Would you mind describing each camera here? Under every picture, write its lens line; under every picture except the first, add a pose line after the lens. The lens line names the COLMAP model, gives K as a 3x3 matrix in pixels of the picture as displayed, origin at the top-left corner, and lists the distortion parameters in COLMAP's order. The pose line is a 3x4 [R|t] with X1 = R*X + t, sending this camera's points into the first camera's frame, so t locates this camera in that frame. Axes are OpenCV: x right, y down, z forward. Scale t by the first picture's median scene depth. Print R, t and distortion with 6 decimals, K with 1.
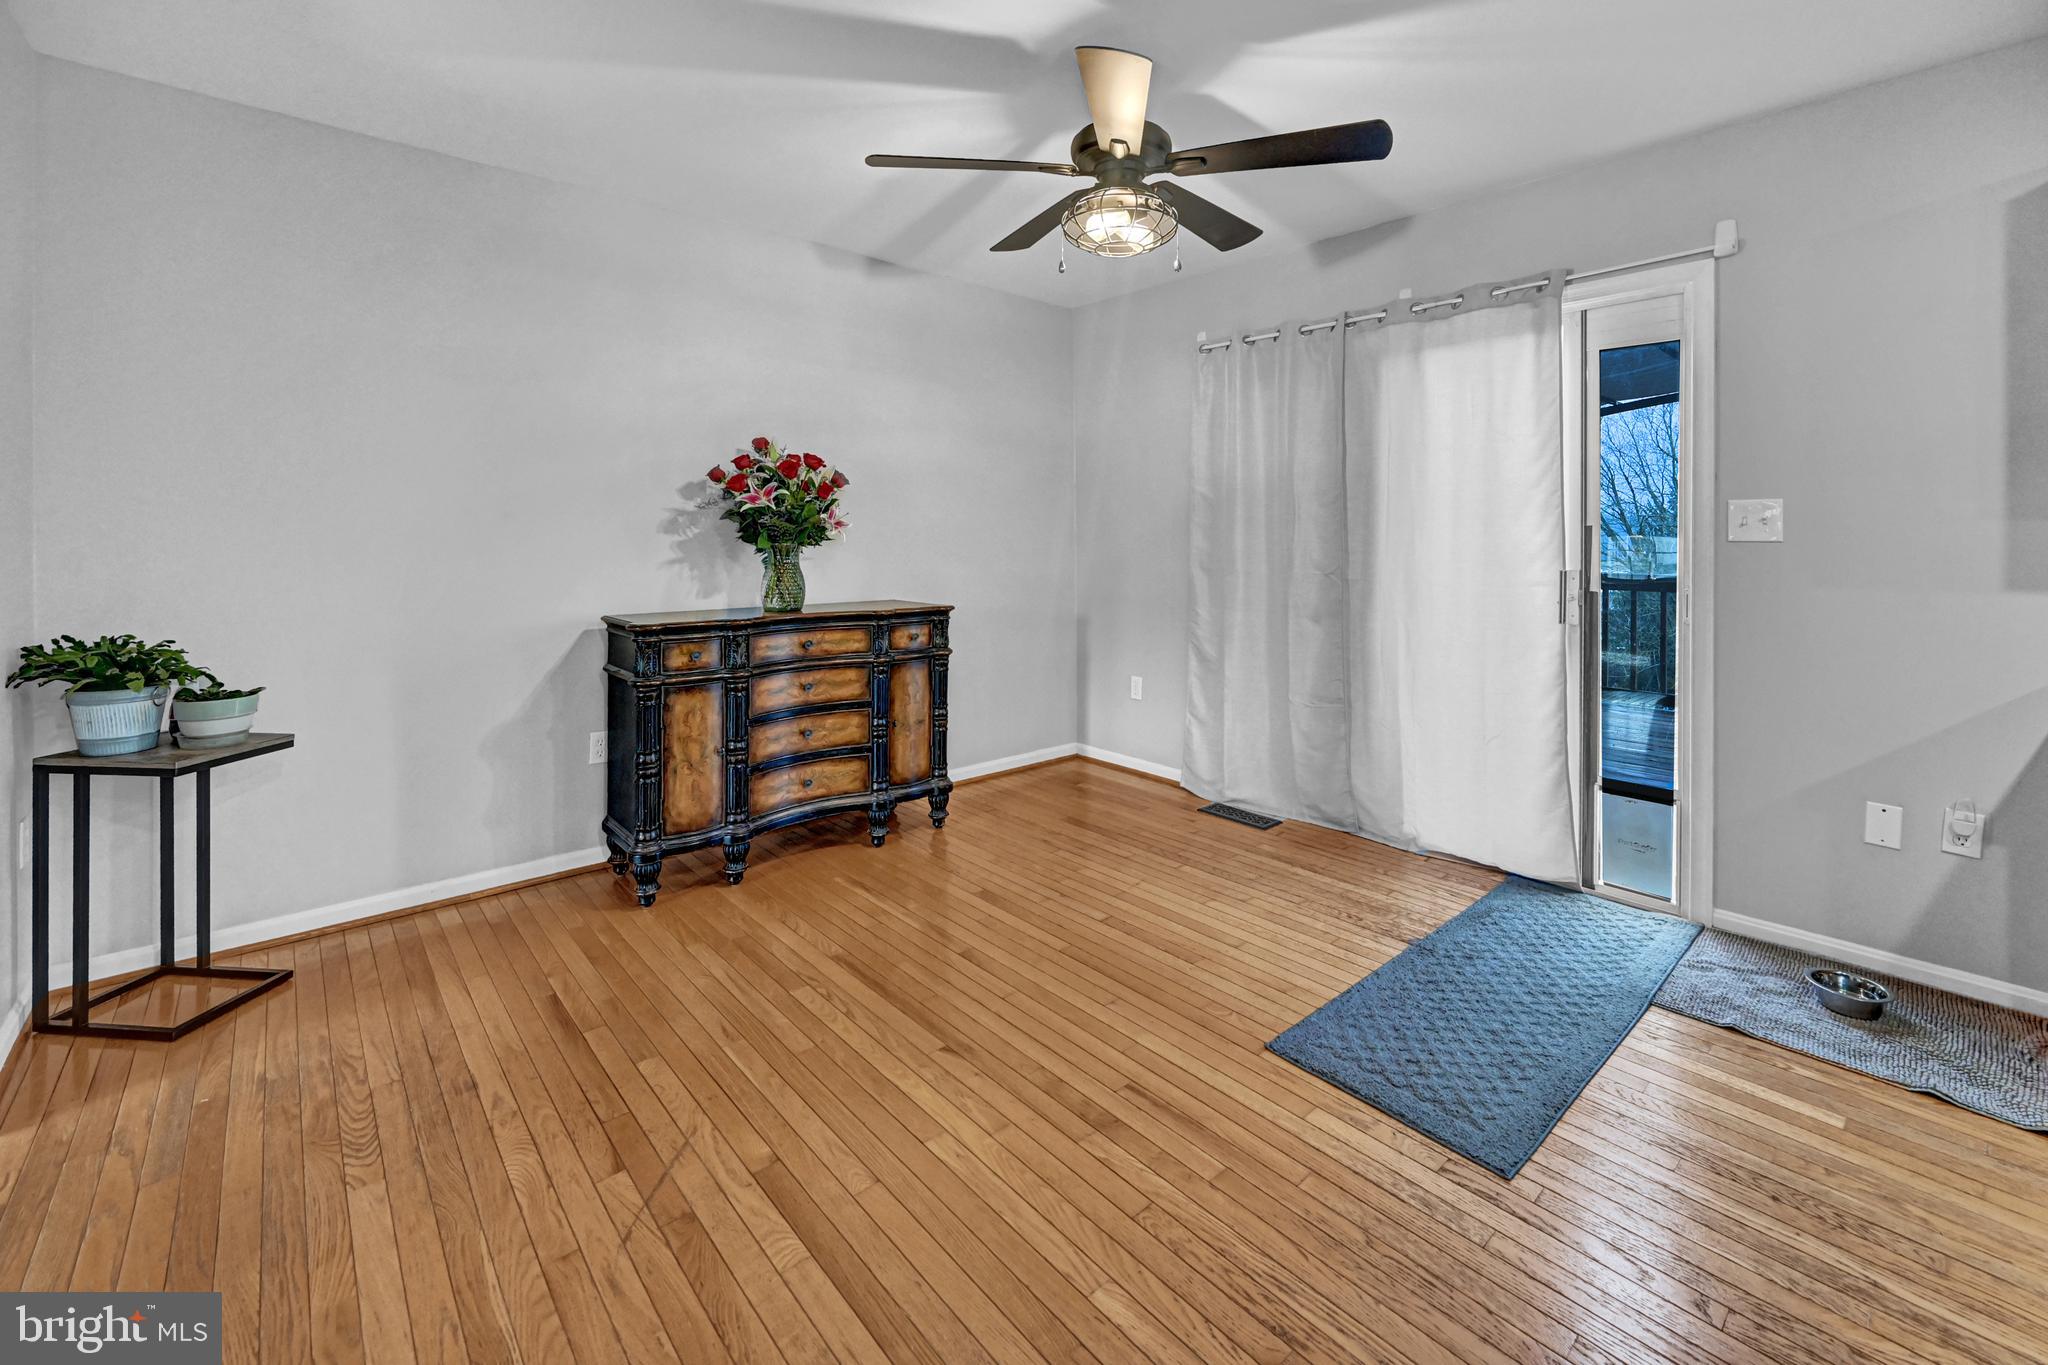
lens RADIAL K [[845.2, 0, 1019.4], [0, 845.2, 553.1], [0, 0, 1]] dist [-0.004478, 0.000261]
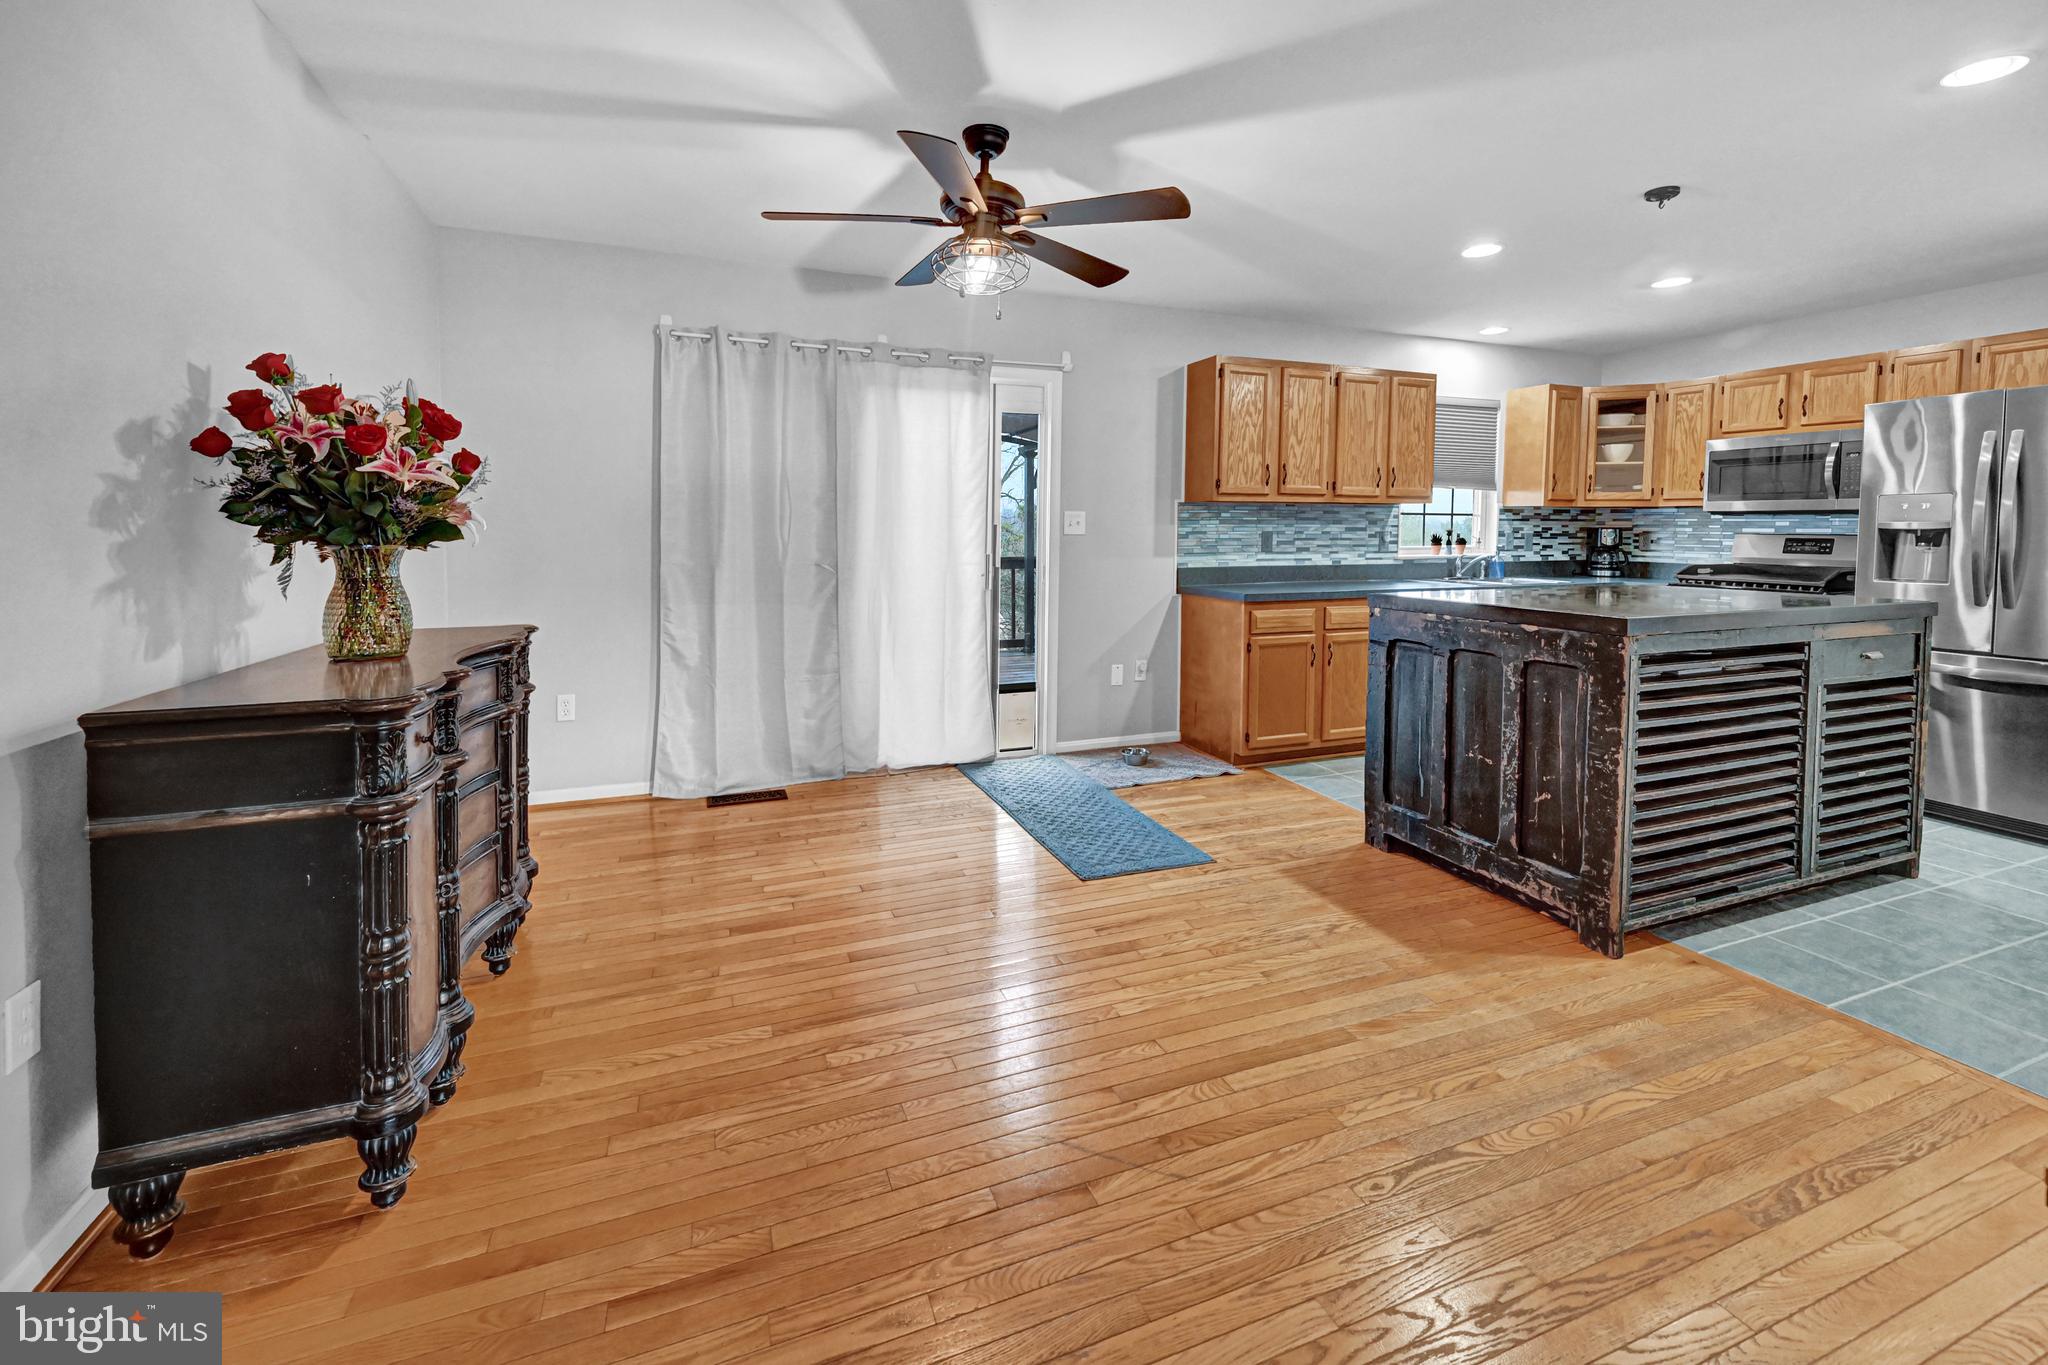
lens RADIAL K [[845.2, 0, 1027.6], [0, 845.2, 592.9], [0, 0, 1]] dist [-0.004478, 0.000261]
pose [[0.344768, -0.068578, 0.936180, -0.750441], [0.015742, 0.997610, 0.067280, -0.011573], [-0.938556, -0.008459, 0.345024, 0.402820]]
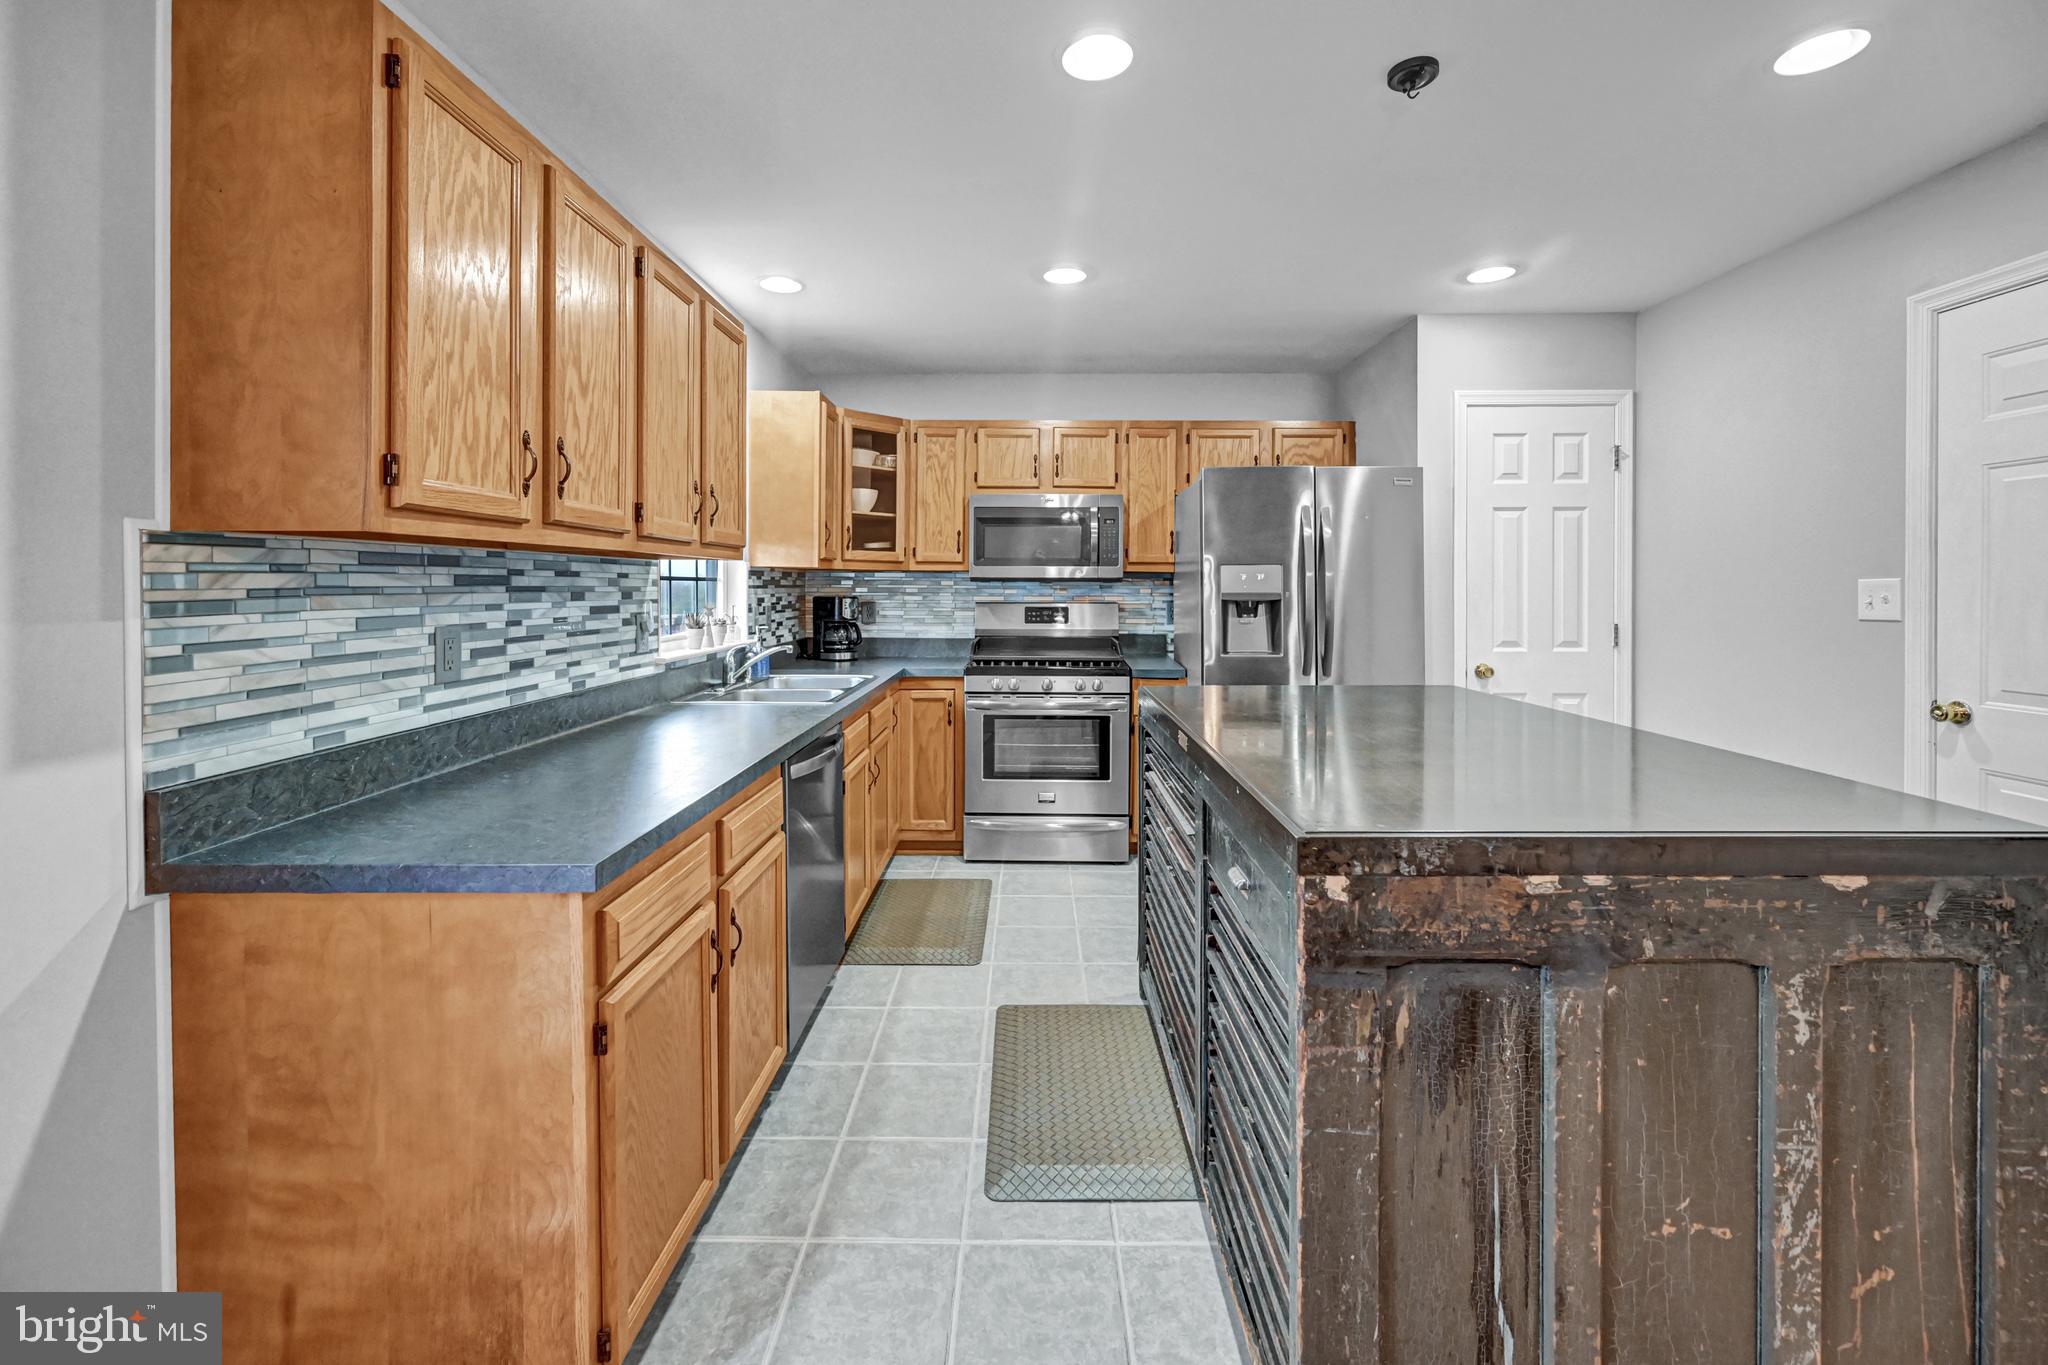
lens RADIAL K [[845.2, 0, 1024.0], [0, 845.2, 593.8], [0, 0, 1]] dist [-0.004478, 0.000261]
pose [[-0.745249, -0.003503, 0.666777, 0.304497], [0.015857, 0.999610, 0.022975, -0.043555], [-0.666597, 0.027696, -0.744903, 0.715574]]
